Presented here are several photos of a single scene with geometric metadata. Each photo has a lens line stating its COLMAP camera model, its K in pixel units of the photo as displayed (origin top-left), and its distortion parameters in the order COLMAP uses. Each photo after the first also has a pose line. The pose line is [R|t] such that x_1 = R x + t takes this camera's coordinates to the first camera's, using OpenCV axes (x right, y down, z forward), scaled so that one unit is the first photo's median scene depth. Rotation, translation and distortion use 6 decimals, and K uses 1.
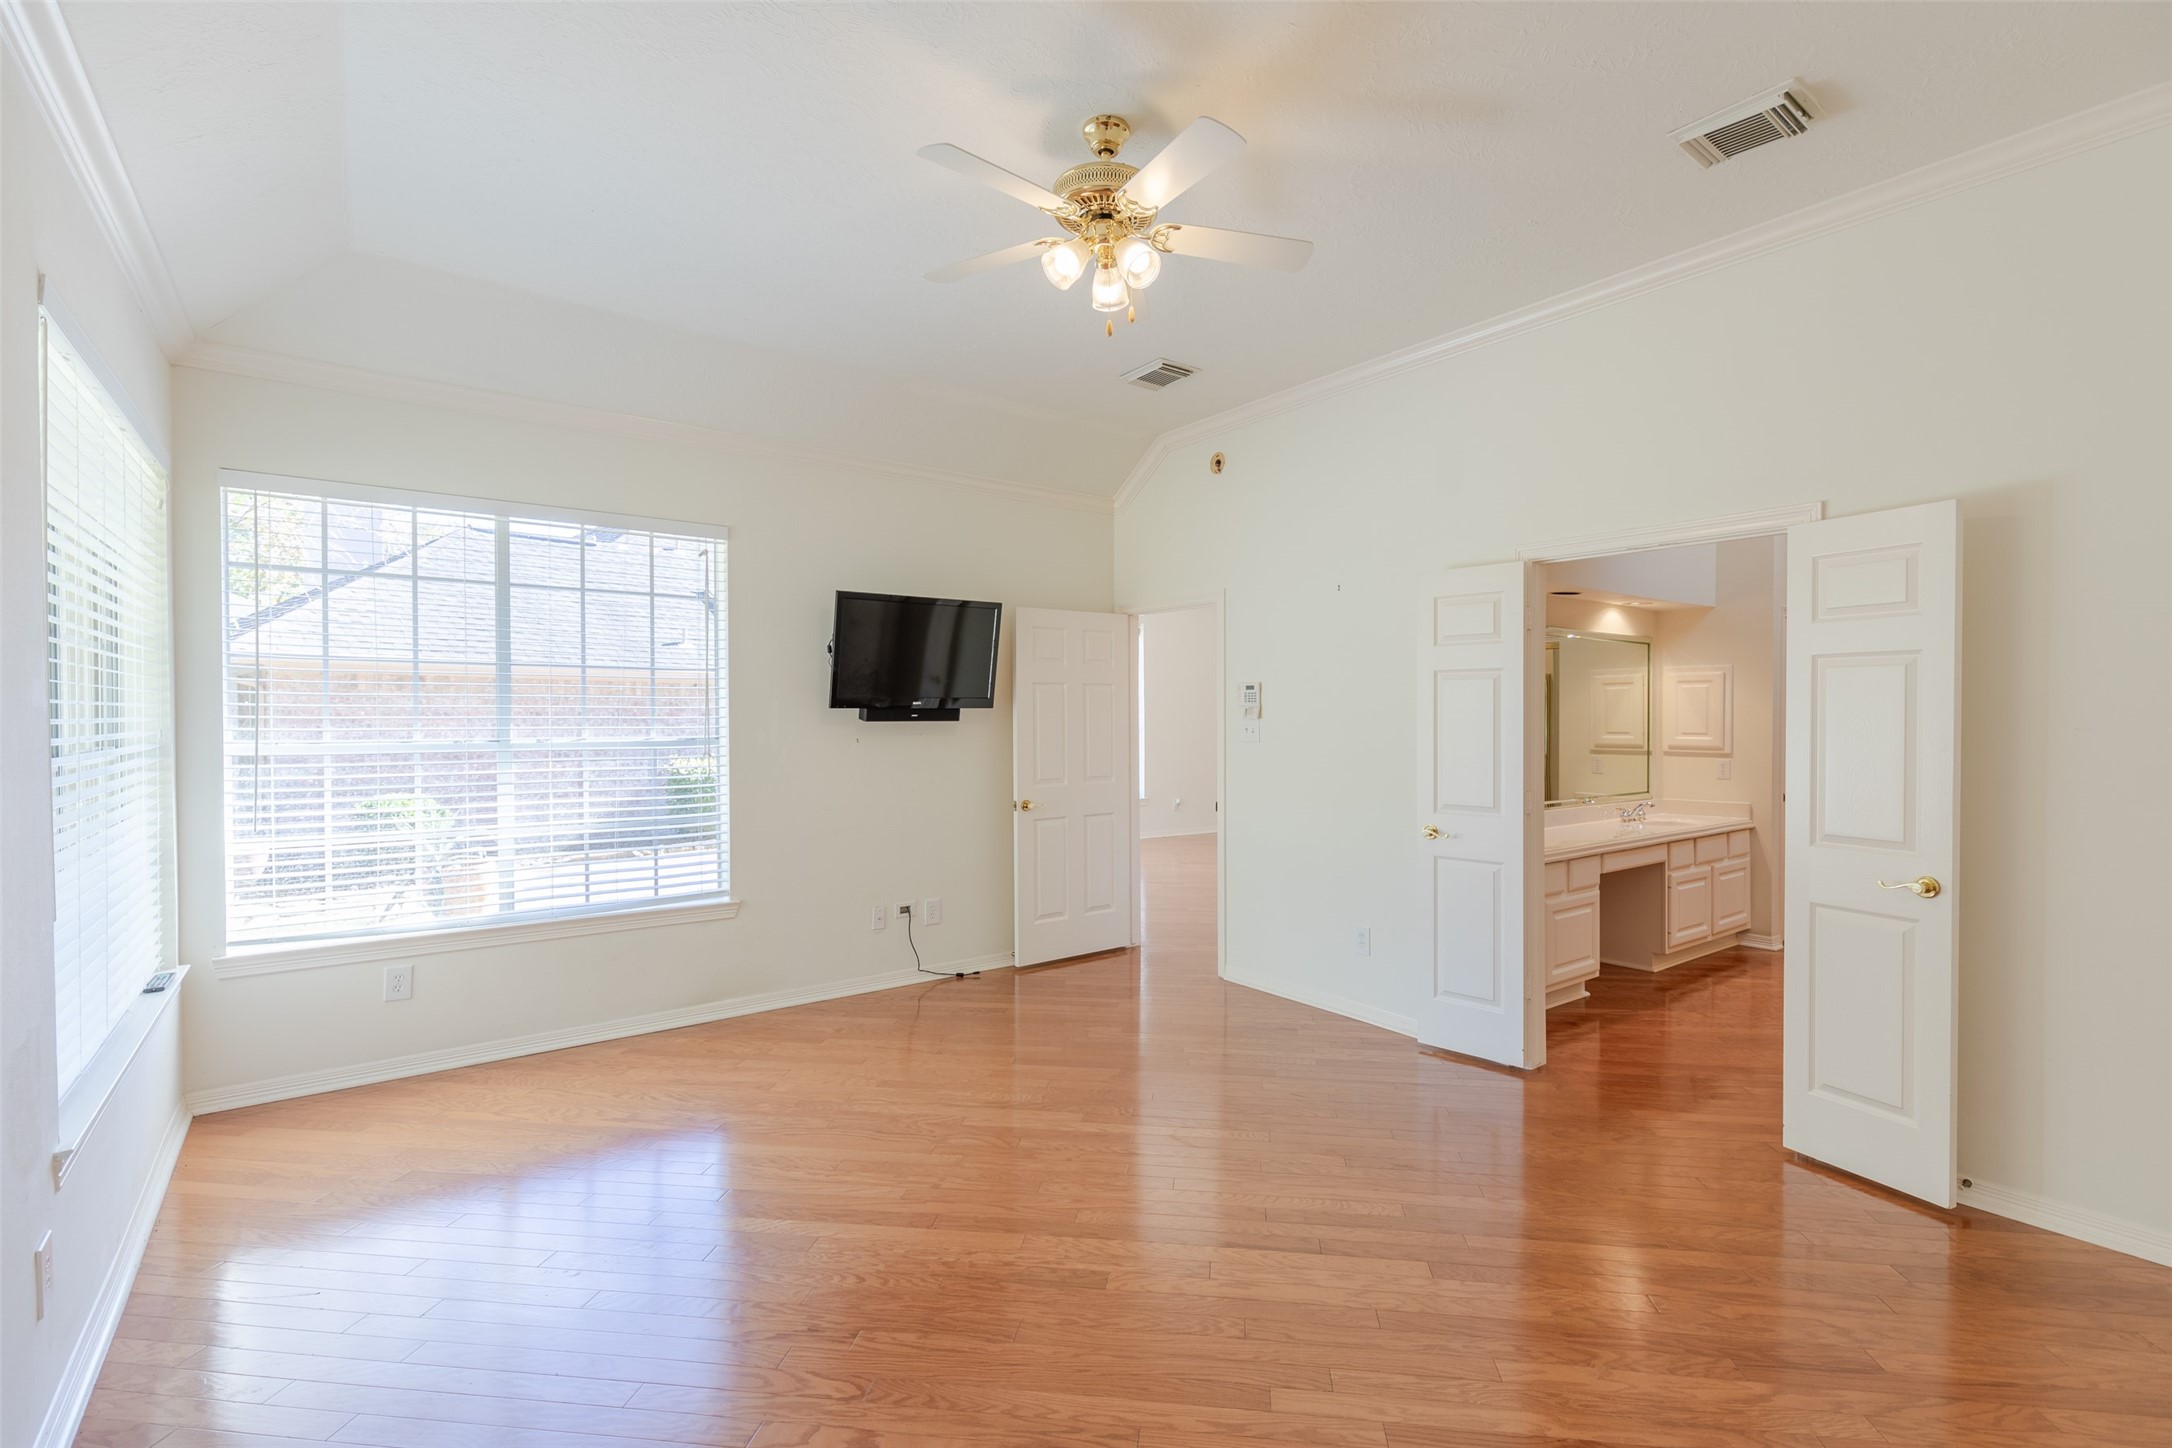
lens RADIAL K [[1005.8, 0, 1086.0], [0, 1005.8, 724.0], [0, 0, 1]] dist [0.000986, 0.000194]
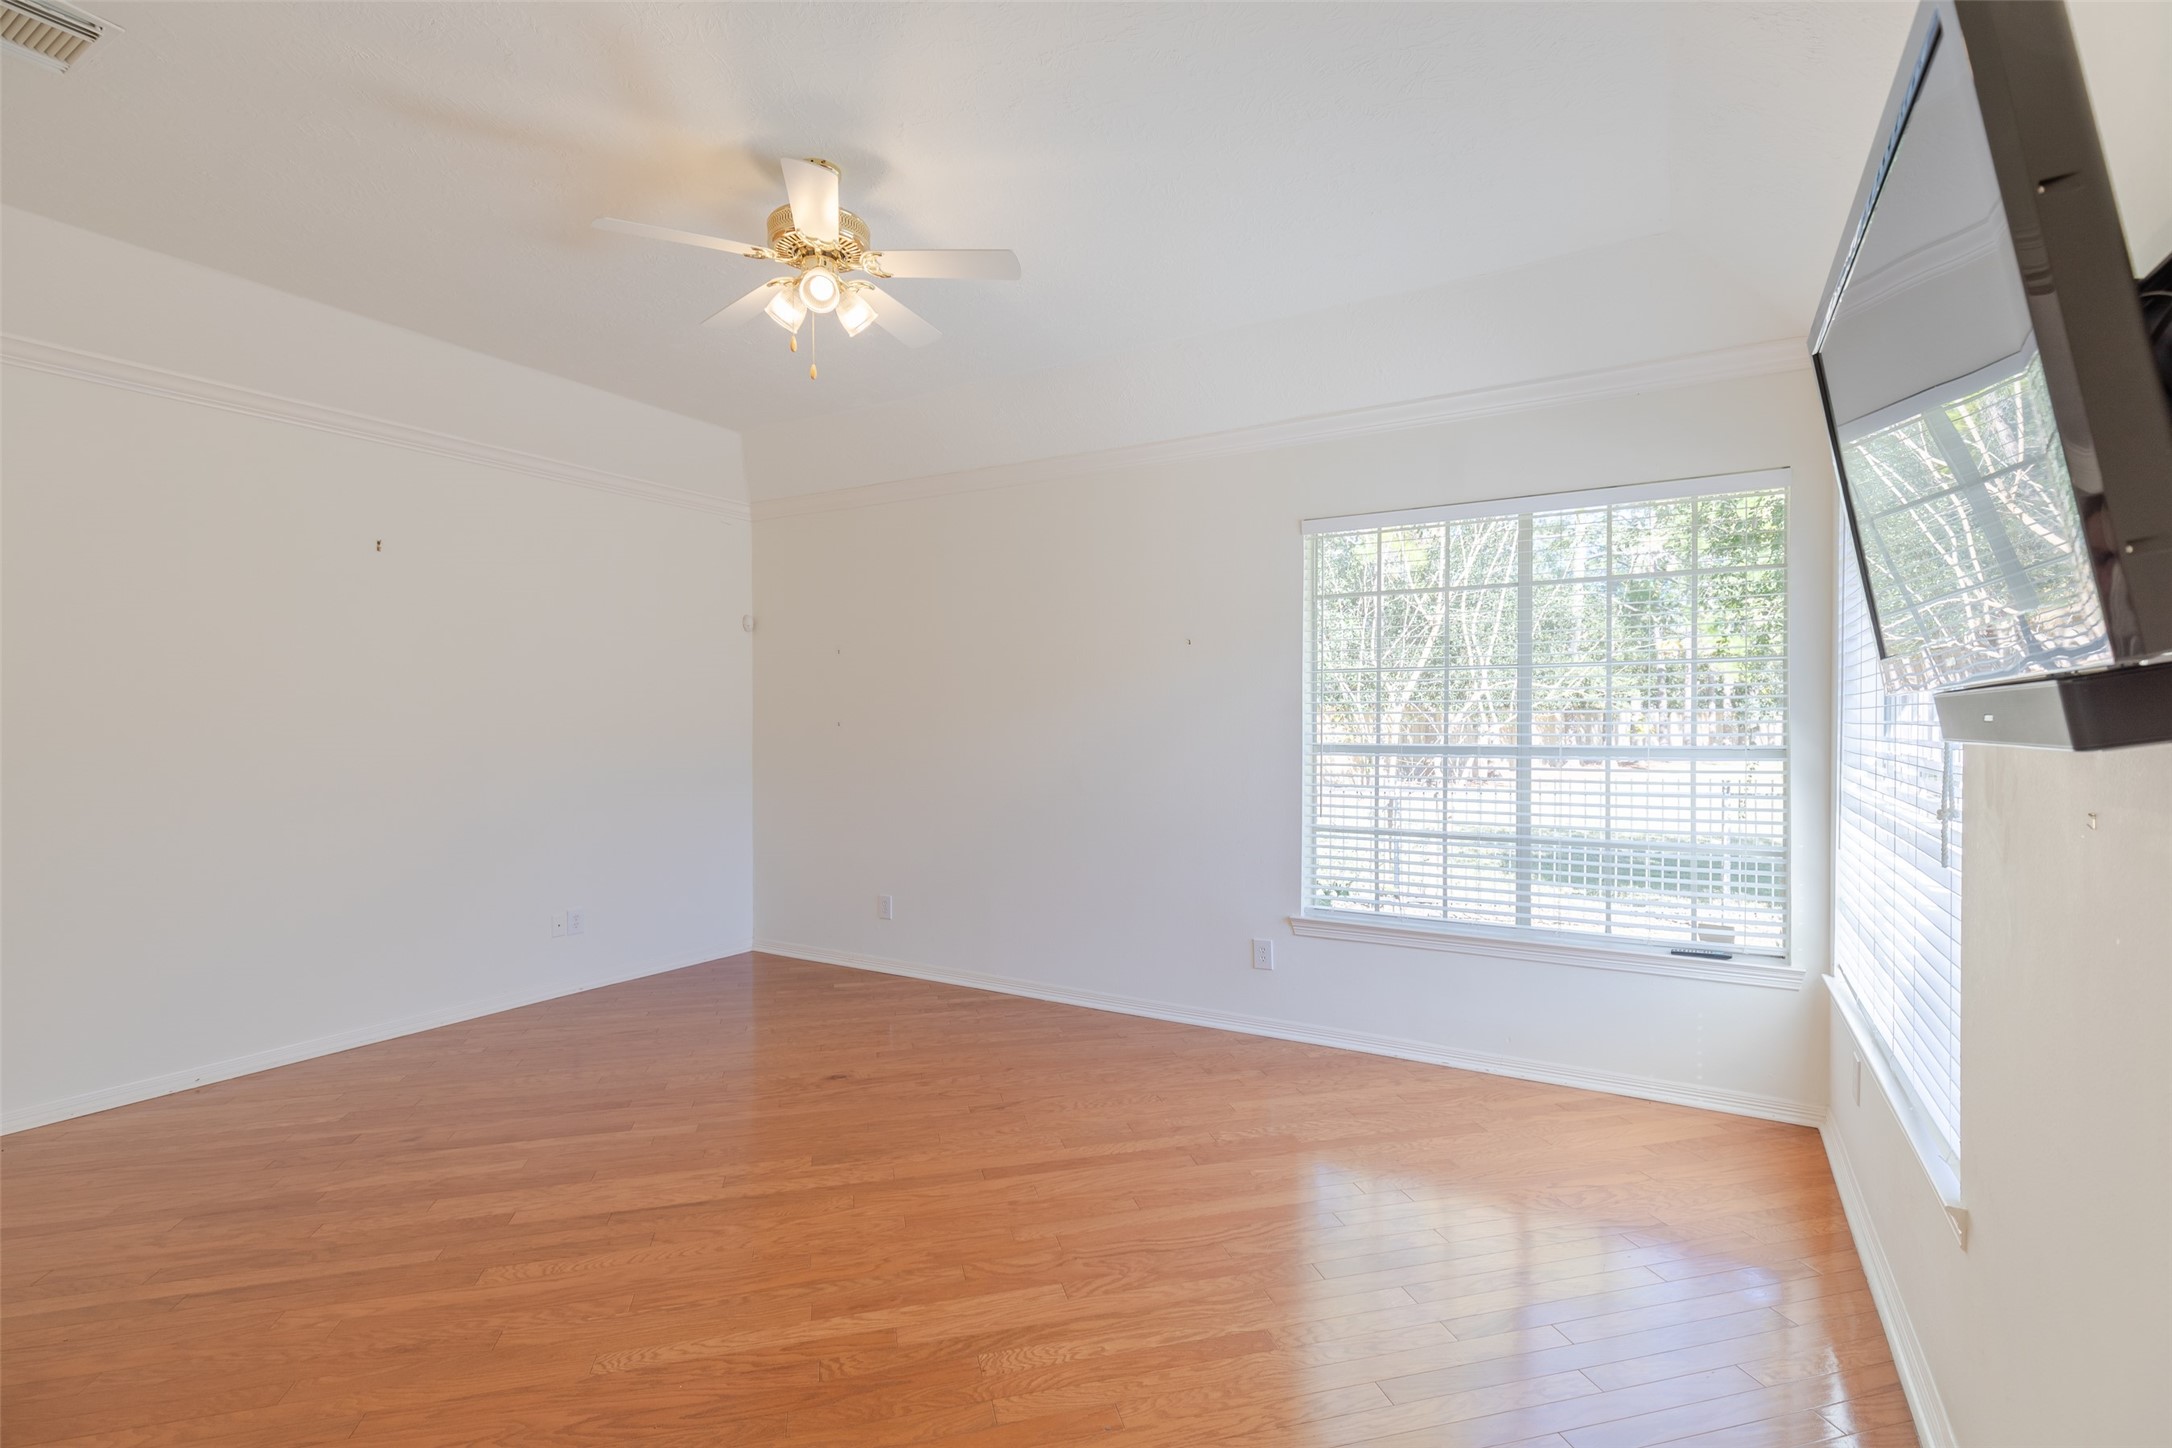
lens RADIAL K [[1005.8, 0, 1086.0], [0, 1005.8, 724.0], [0, 0, 1]] dist [0.000986, 0.000194]
pose [[-0.925367, 0.004020, -0.379051, 0.164422], [-0.000407, 0.999933, 0.011599, -0.010394], [0.379073, 0.010888, -0.925303, 2.111865]]
